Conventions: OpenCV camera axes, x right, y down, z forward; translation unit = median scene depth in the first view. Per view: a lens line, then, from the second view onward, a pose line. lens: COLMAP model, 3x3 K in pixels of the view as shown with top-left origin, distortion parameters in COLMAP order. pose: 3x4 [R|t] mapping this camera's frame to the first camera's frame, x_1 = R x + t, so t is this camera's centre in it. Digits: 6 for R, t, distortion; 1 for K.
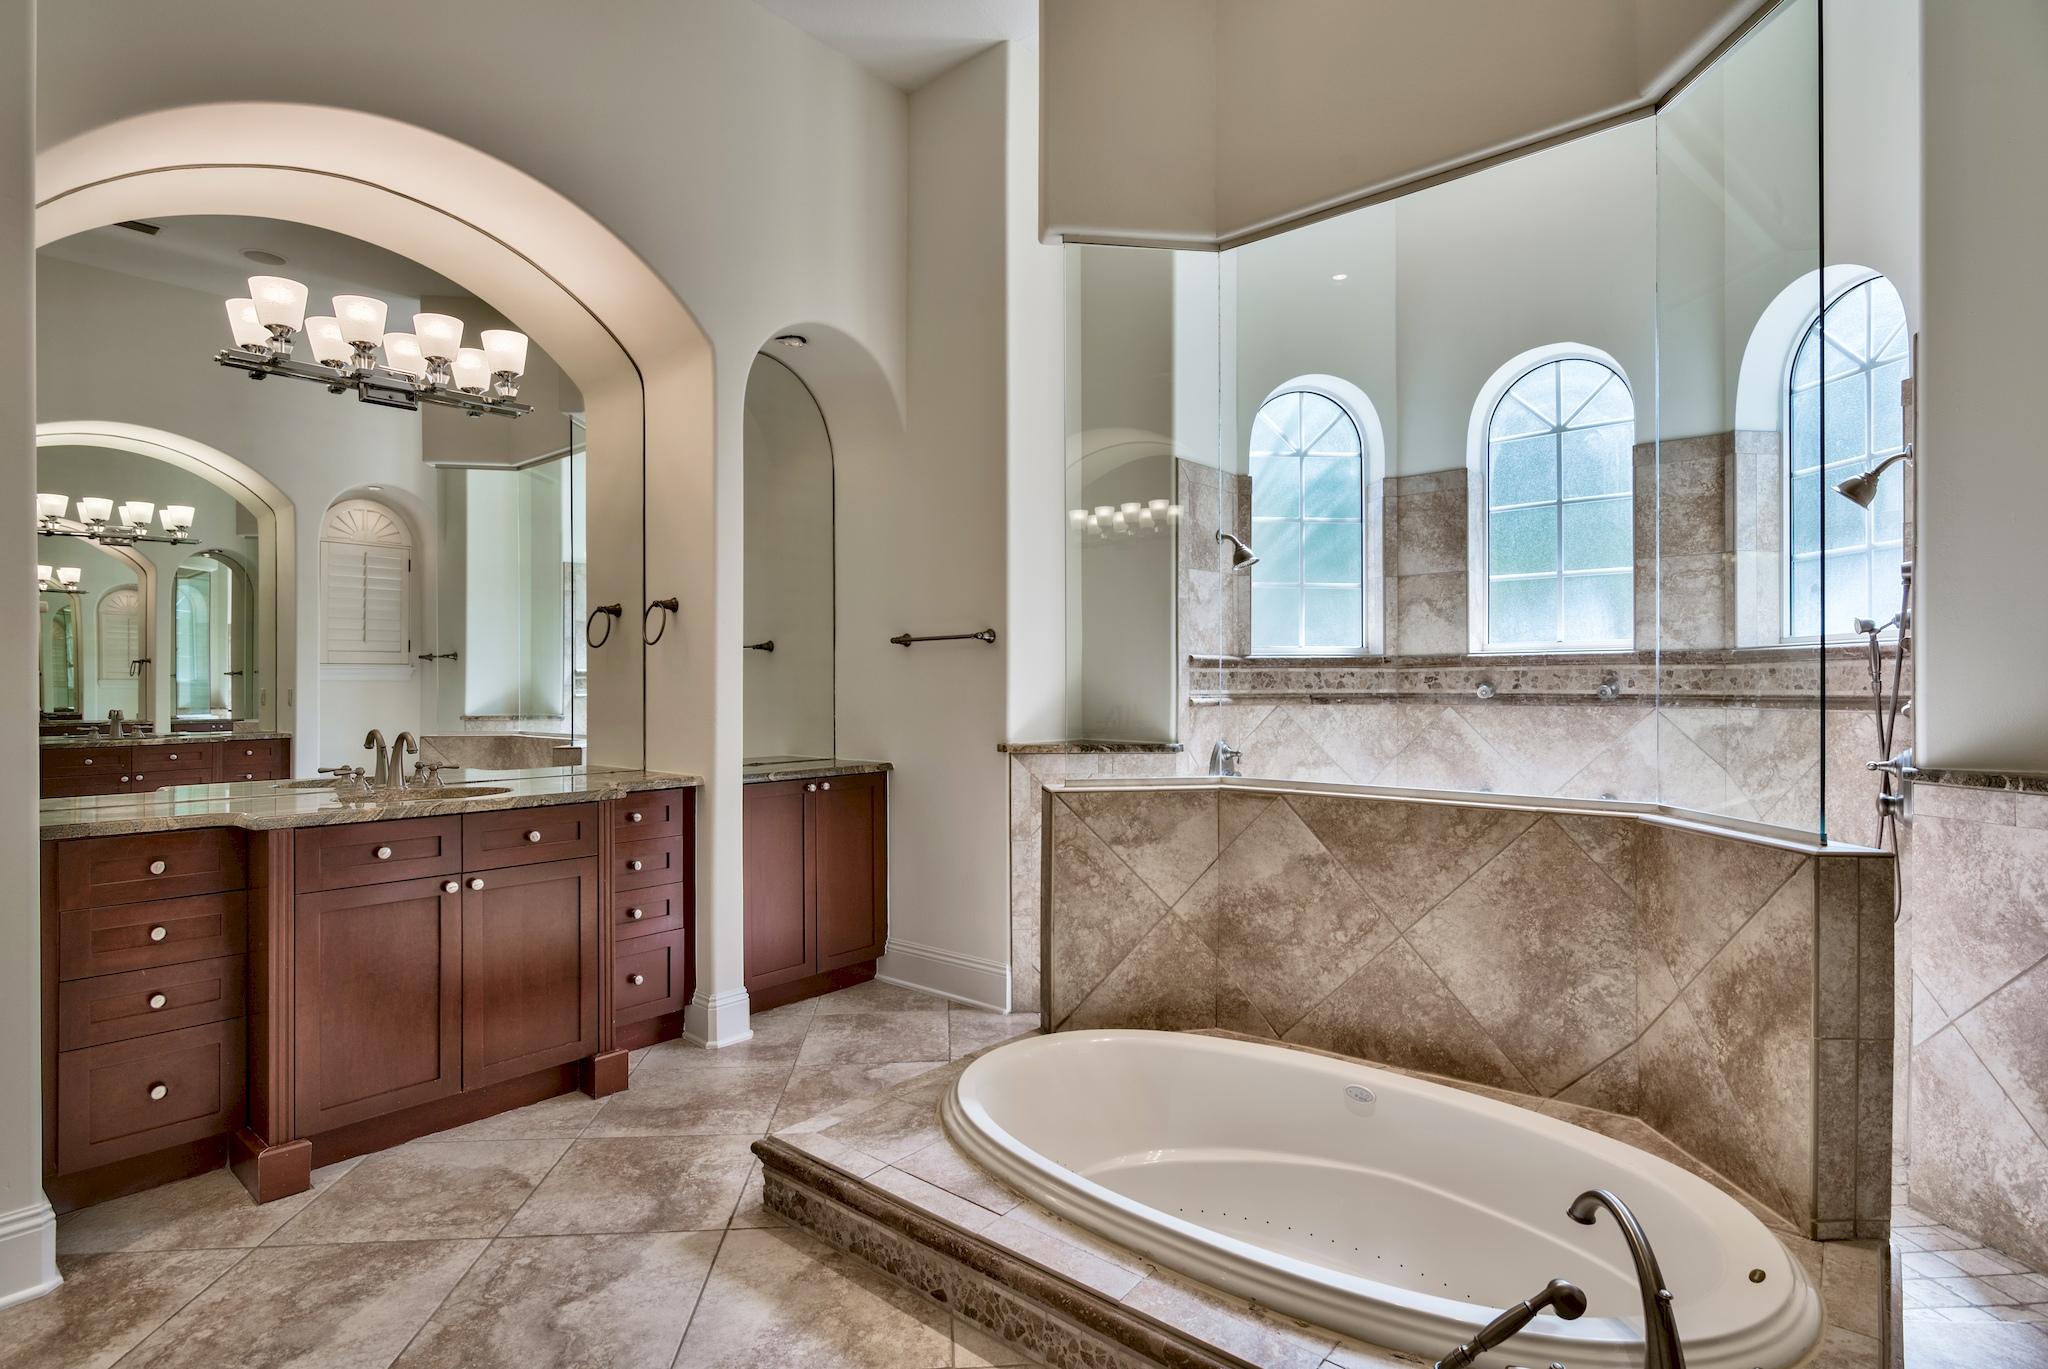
lens RADIAL K [[1013.8, 0, 1011.9], [0, 1013.8, 690.2], [0, 0, 1]] dist [0.001427, -0.000085]
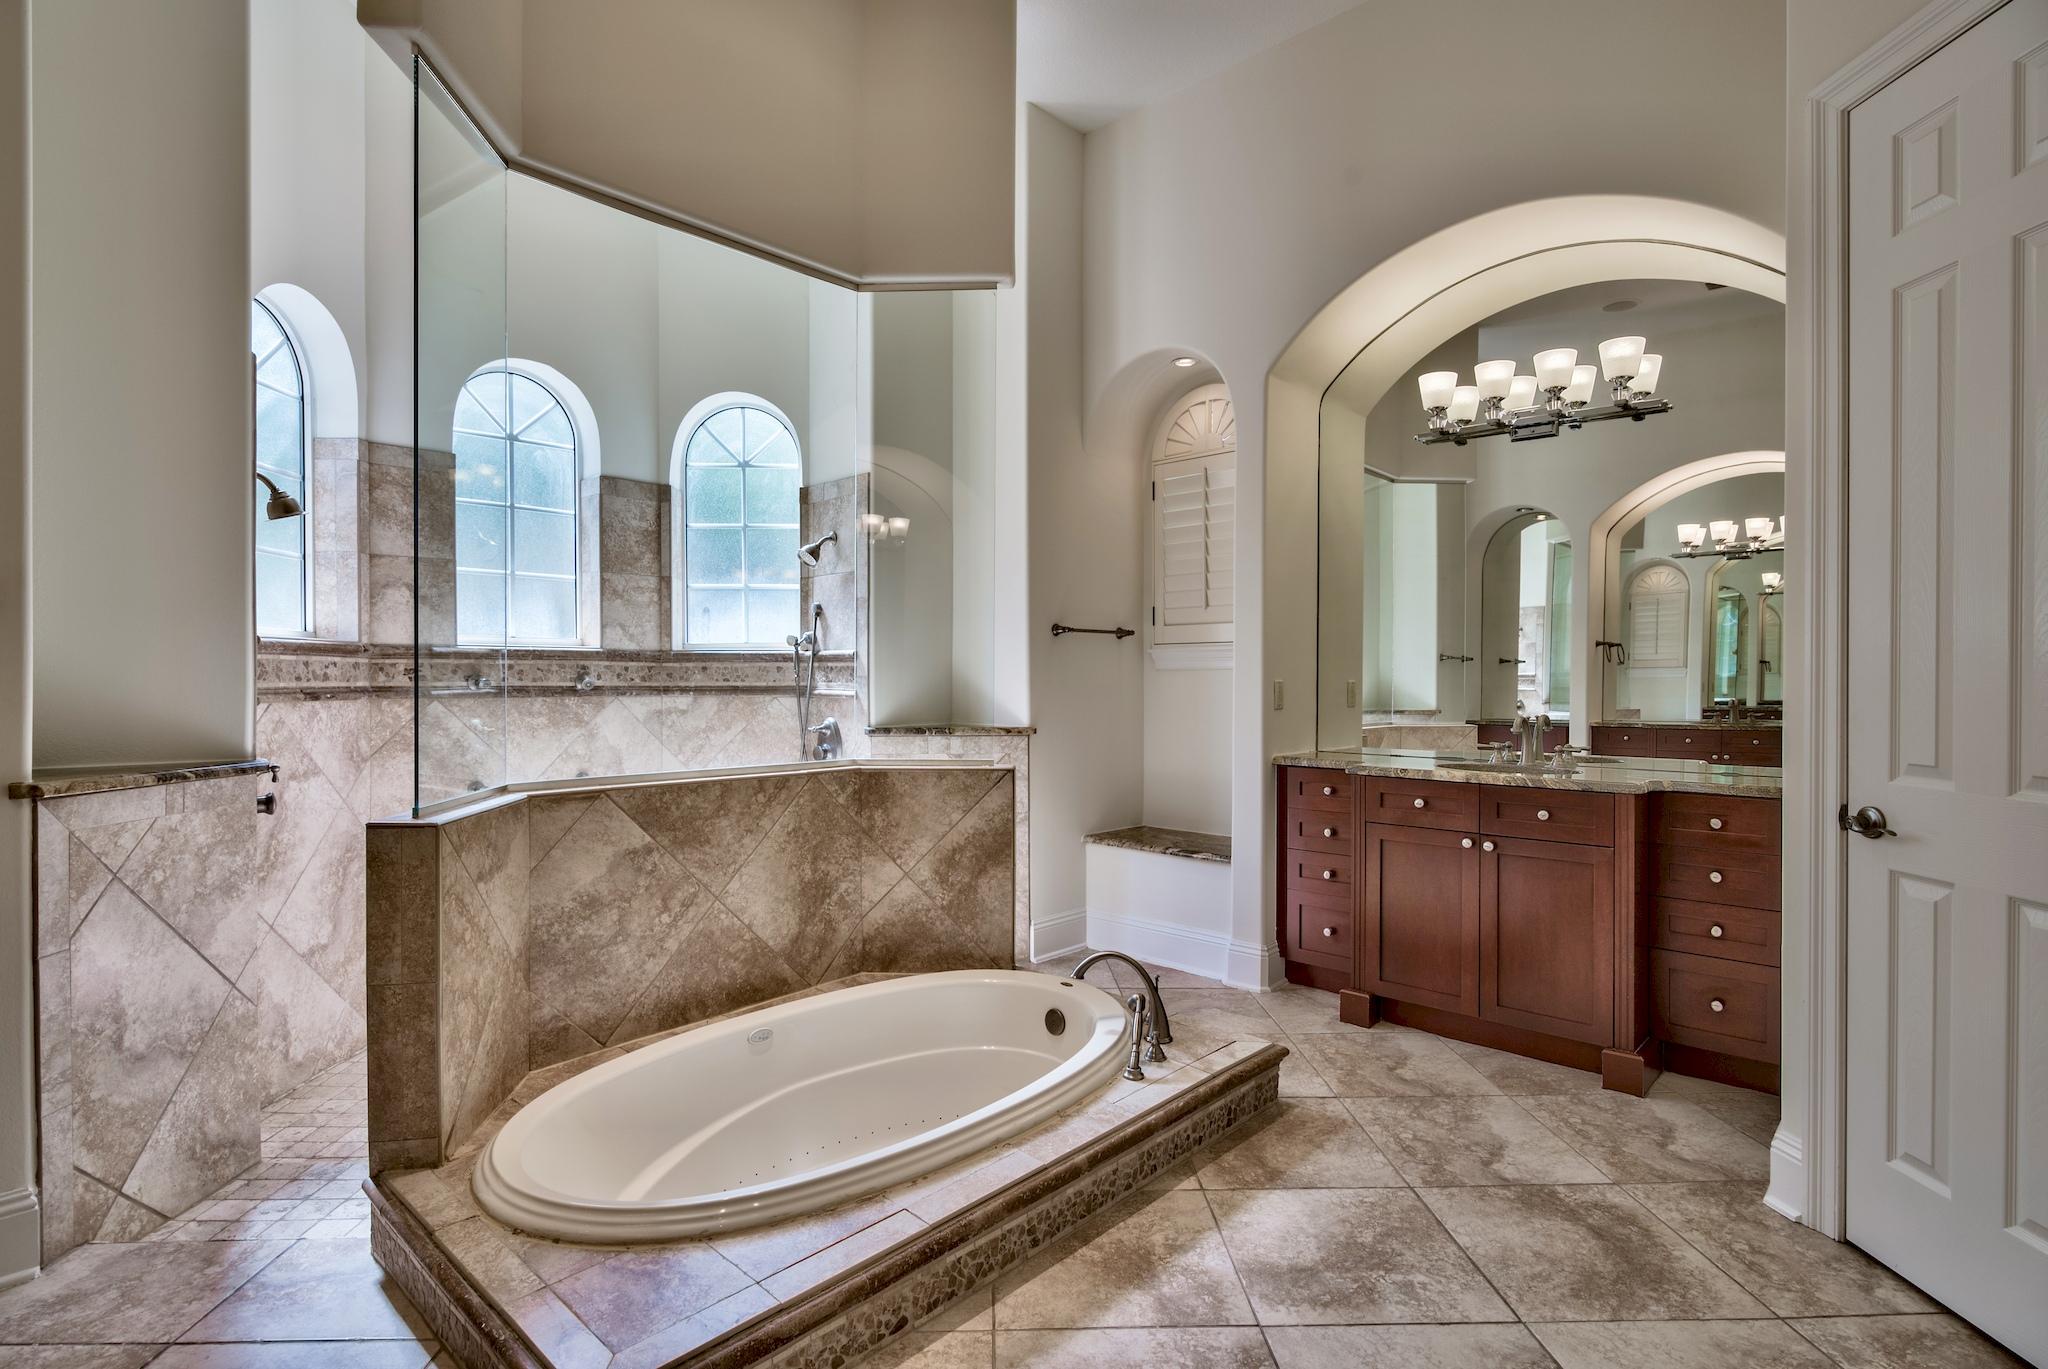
lens RADIAL K [[1013.8, 0, 1011.9], [0, 1013.8, 690.2], [0, 0, 1]] dist [0.001427, -0.000085]
pose [[0.044695, -0.009218, 0.998958, -0.672155], [0.002536, 0.999955, 0.009114, -0.000711], [-0.998997, 0.002126, 0.044717, 0.571927]]
